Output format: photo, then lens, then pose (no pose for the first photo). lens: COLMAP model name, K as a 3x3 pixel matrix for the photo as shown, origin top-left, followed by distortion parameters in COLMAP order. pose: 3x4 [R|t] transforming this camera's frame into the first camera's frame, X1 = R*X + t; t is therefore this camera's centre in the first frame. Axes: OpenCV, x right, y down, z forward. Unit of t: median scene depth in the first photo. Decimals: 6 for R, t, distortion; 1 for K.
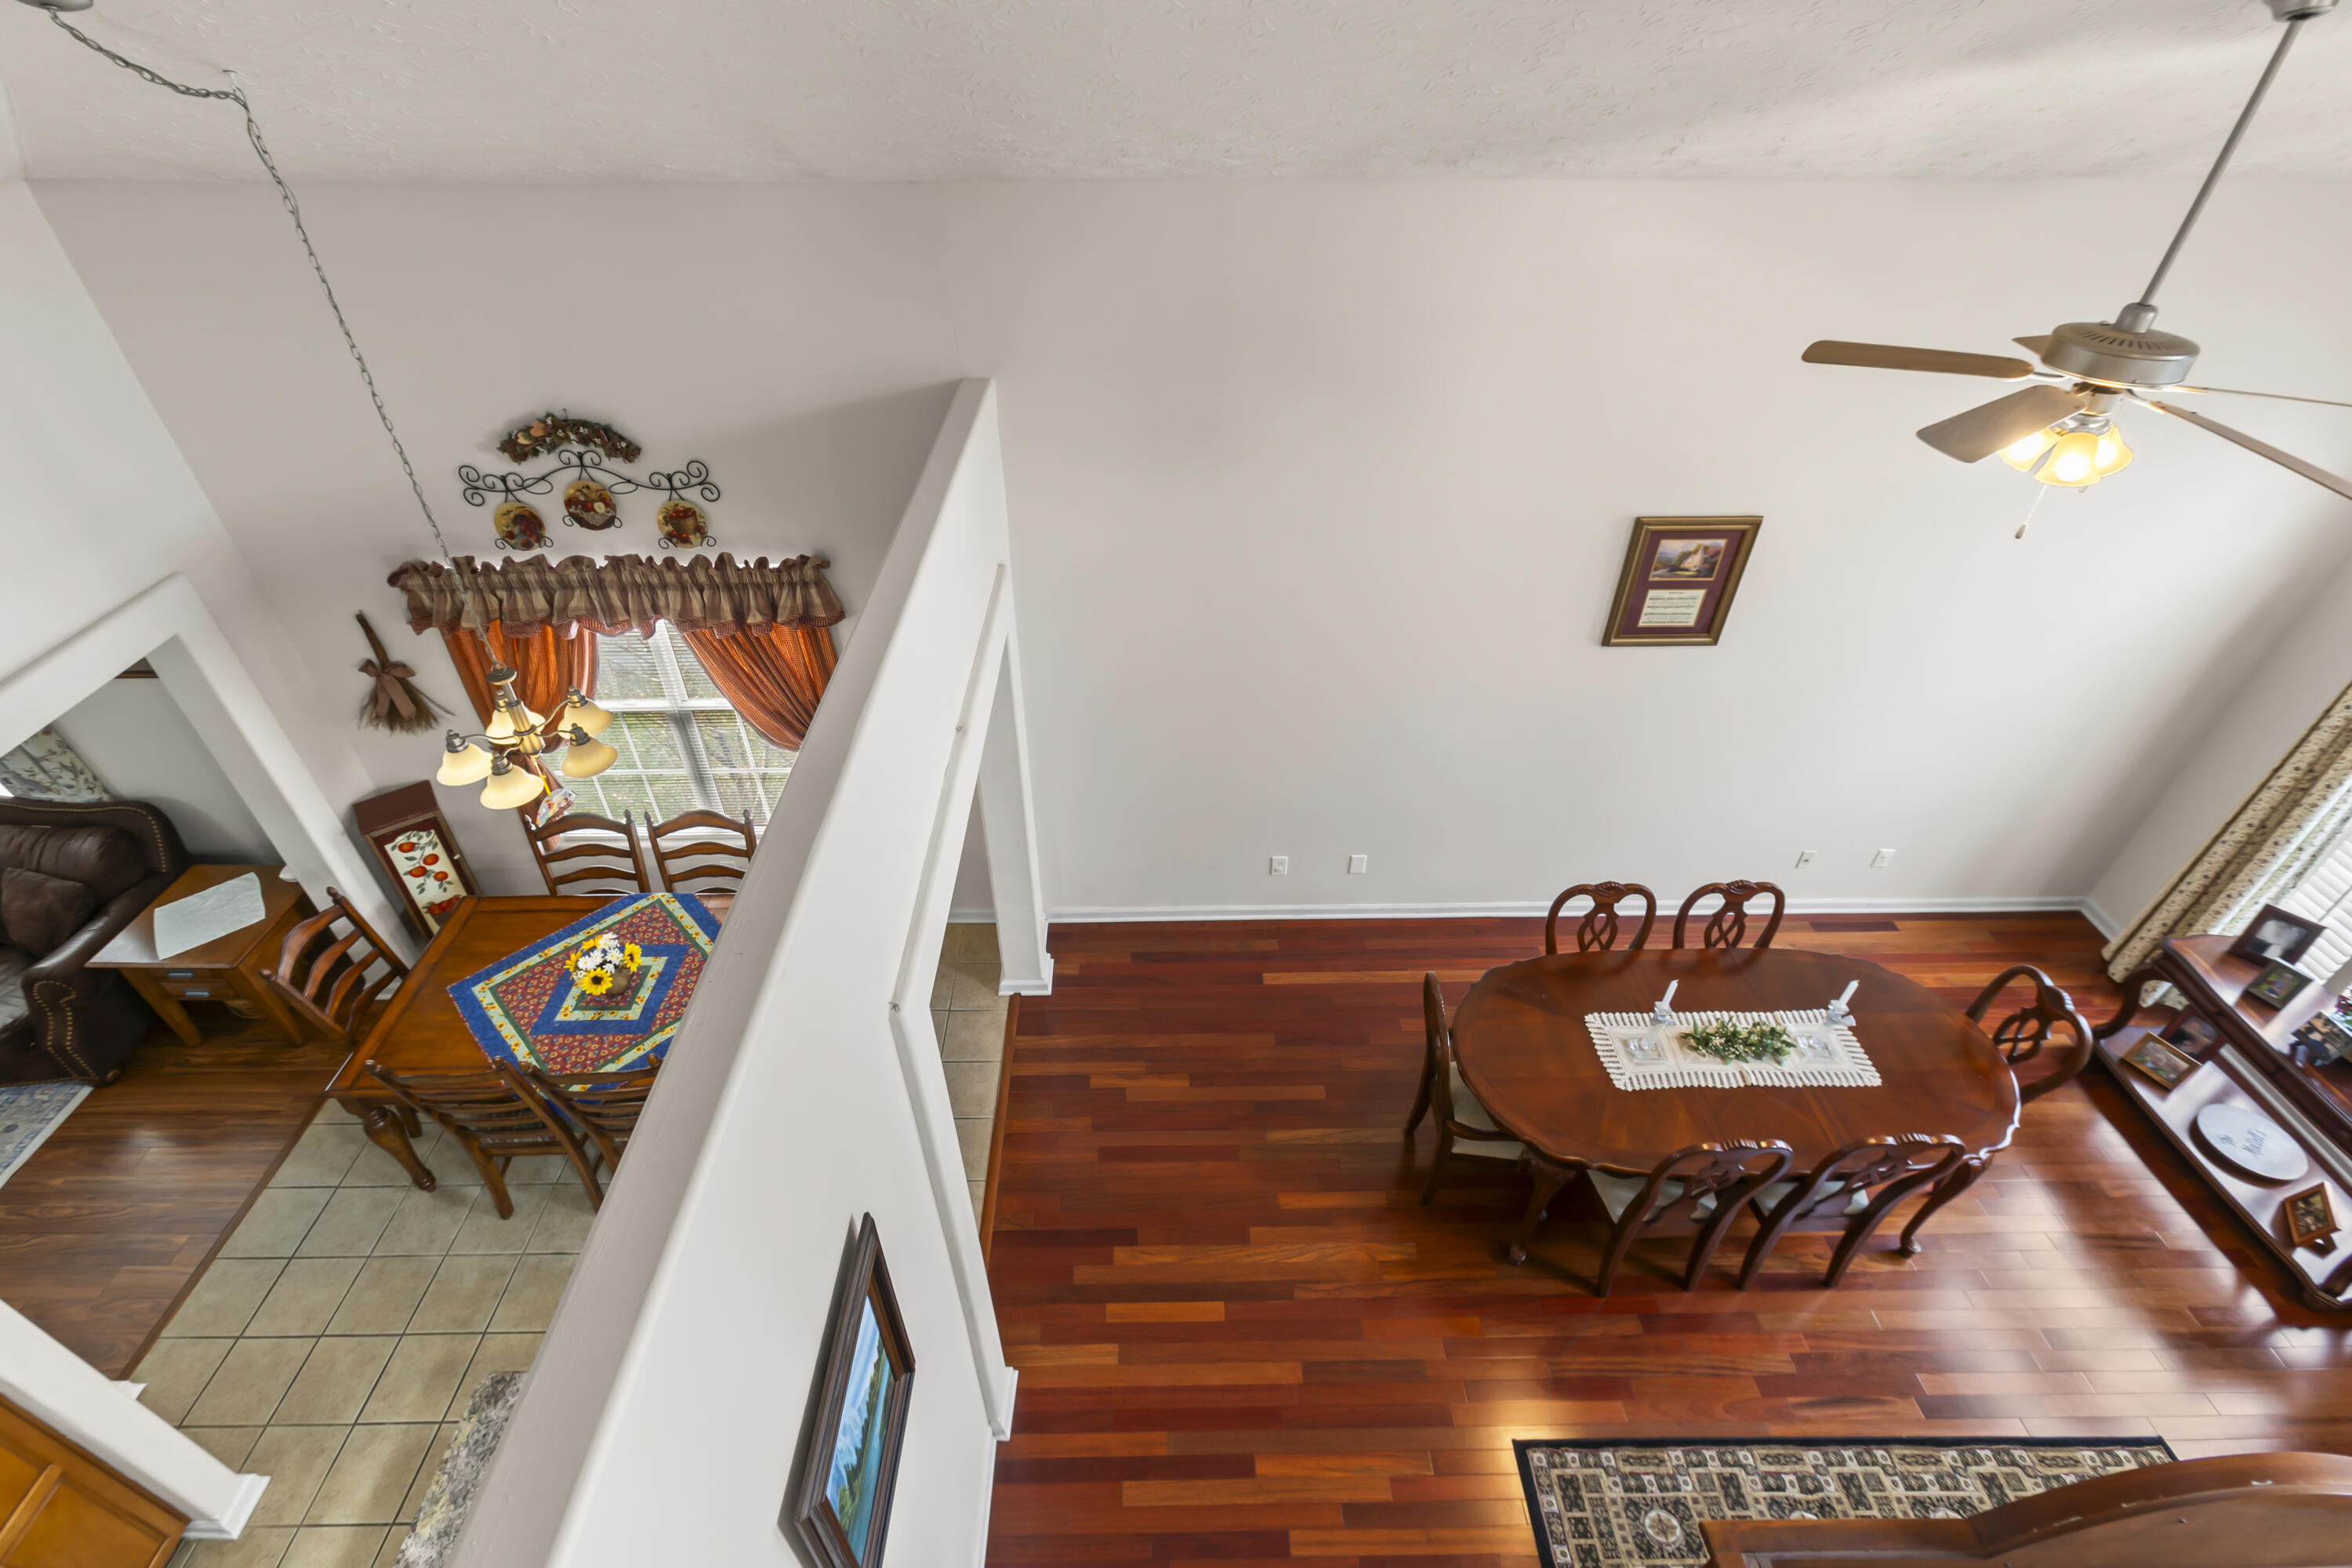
lens RADIAL K [[1062.3, 0, 1168.7], [0, 1062.3, 774.9], [0, 0, 1]] dist [-0.002494, 0.000069]
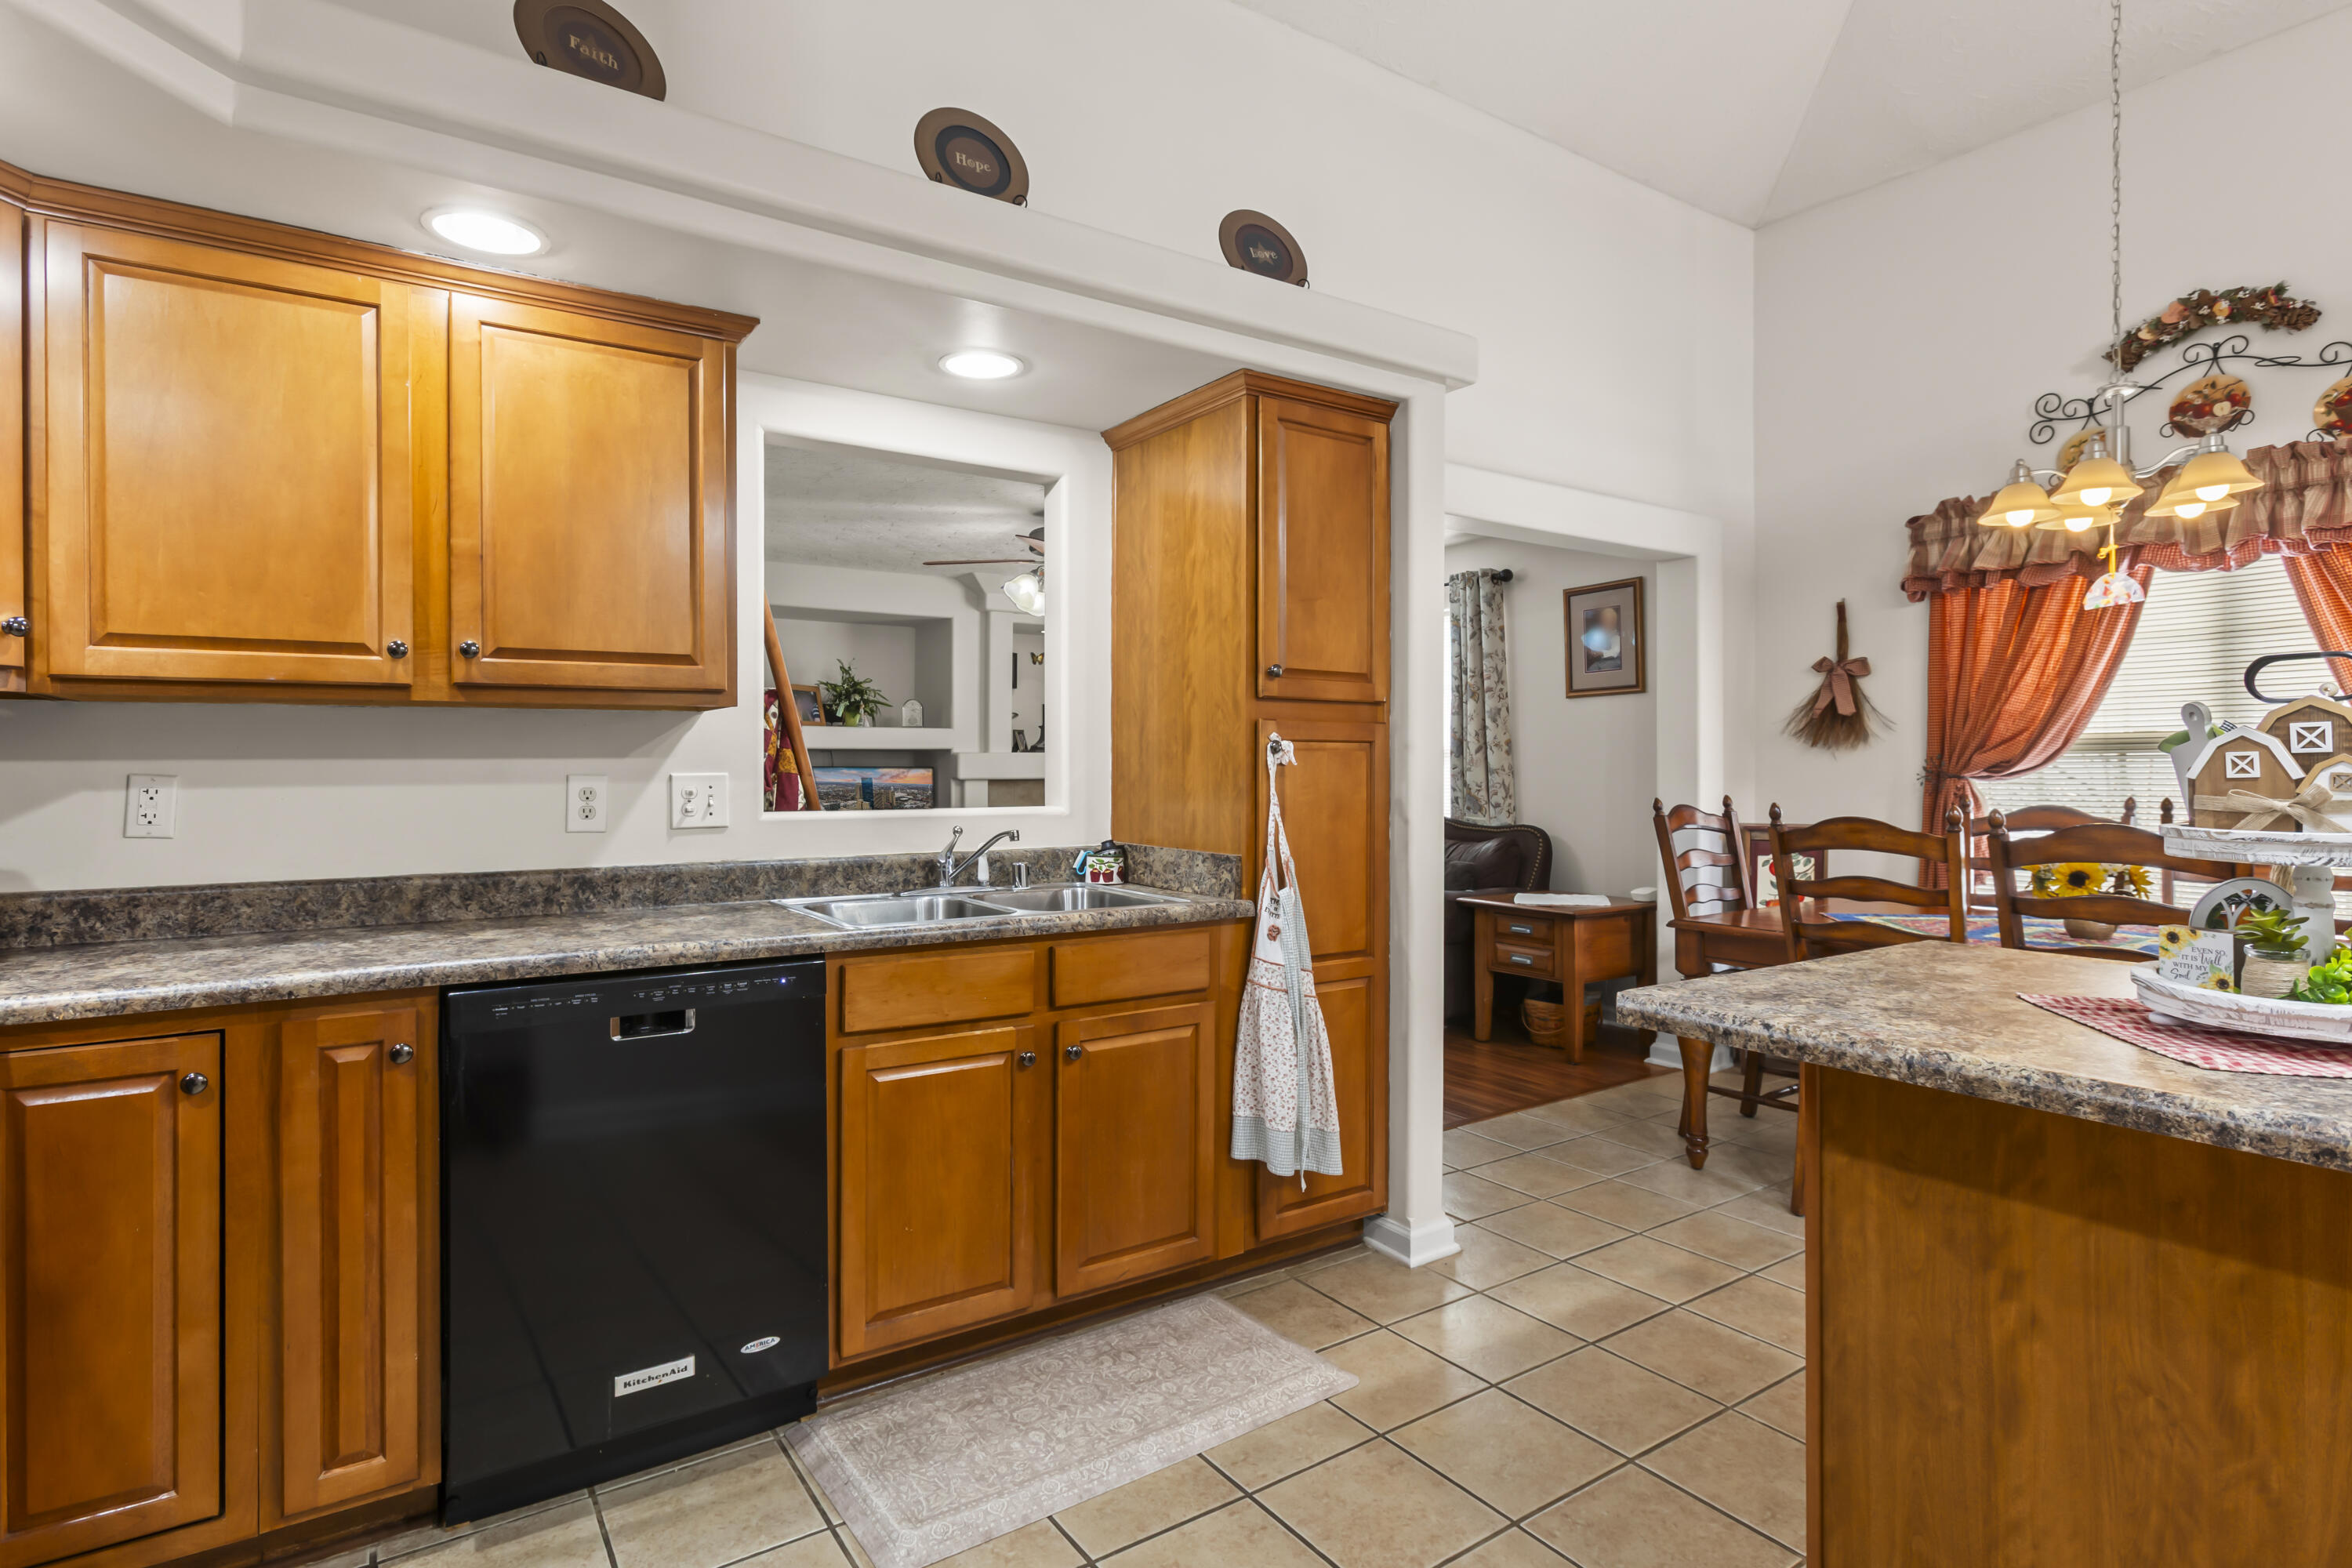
lens RADIAL K [[1177.9, 0, 1175.2], [0, 1177.9, 766.1], [0, 0, 1]] dist [-0.001762, 0.006716]
pose [[0.548304, -0.008972, -0.836231, -0.220816], [-0.508514, 0.790263, -0.341904, 0.639133], [0.663910, 0.612702, 0.428742, 0.255964]]
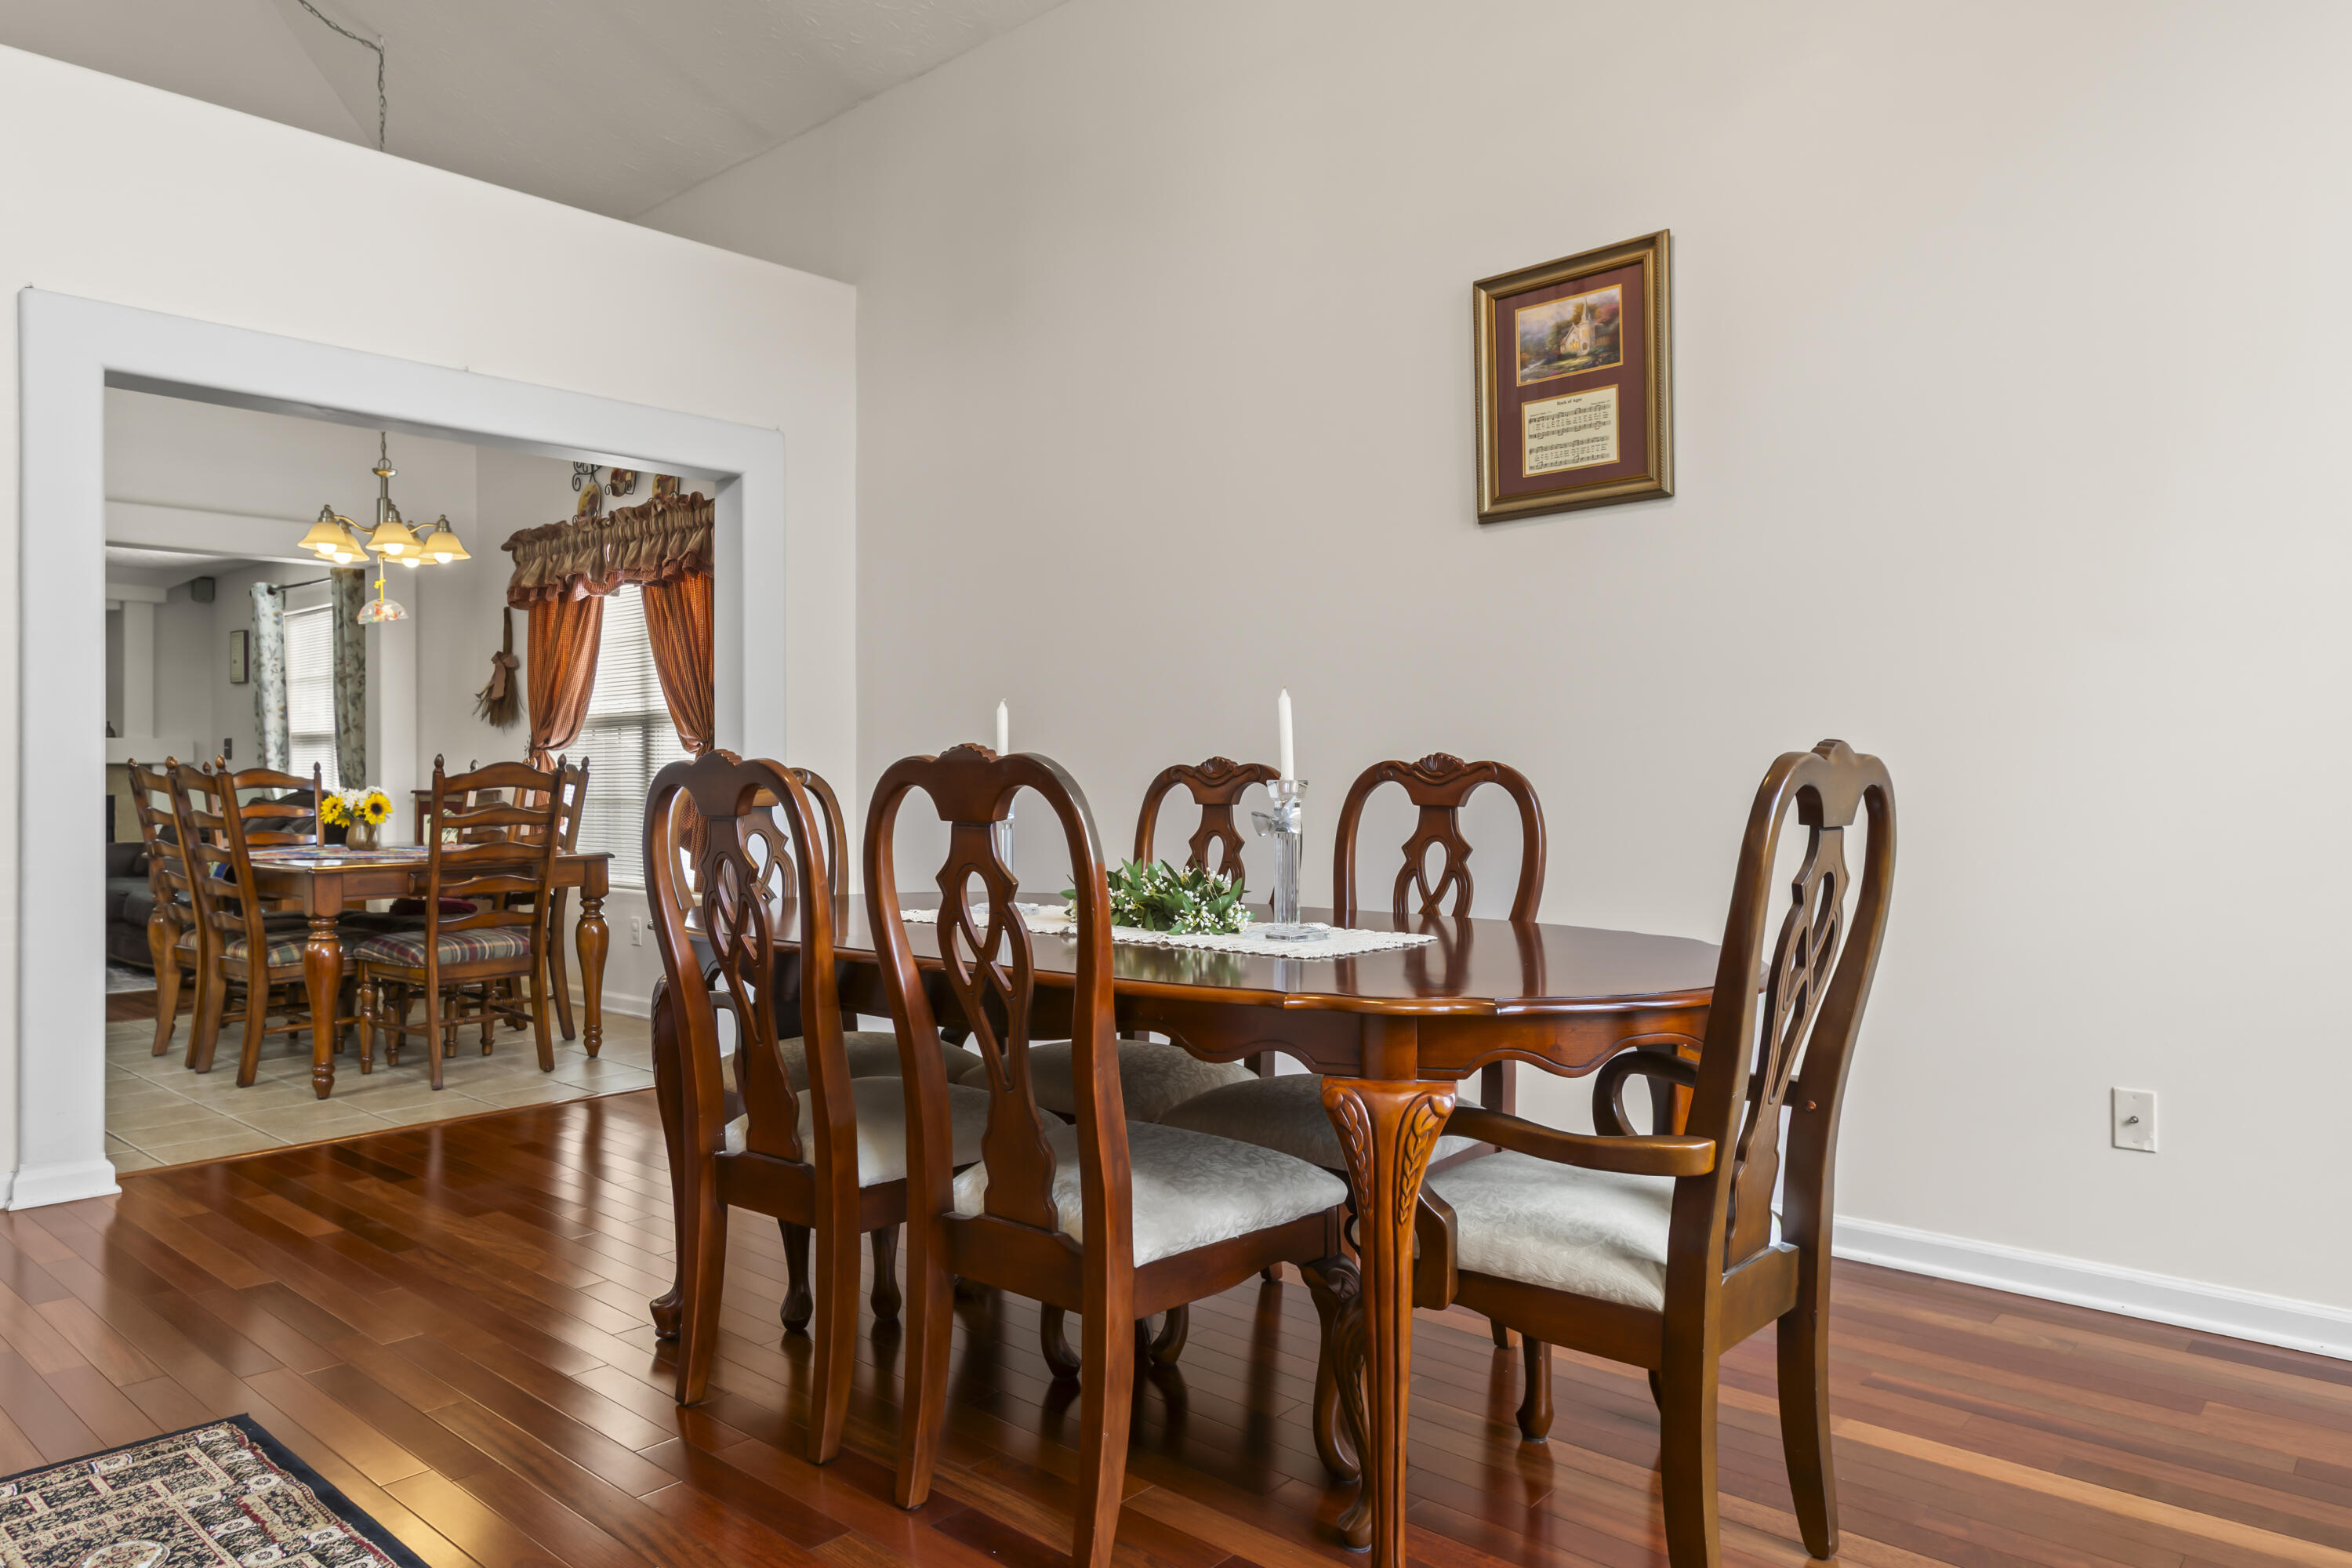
lens RADIAL K [[1523.8, 0, 1176.0], [0, 1523.8, 784.0], [0, 0, 1]] dist [0.004537, -0.007367]
pose [[0.732888, -0.006993, -0.680313, 0.917513], [-0.409831, 0.793627, -0.449661, 0.460598], [0.543059, 0.608365, 0.578773, 0.568675]]
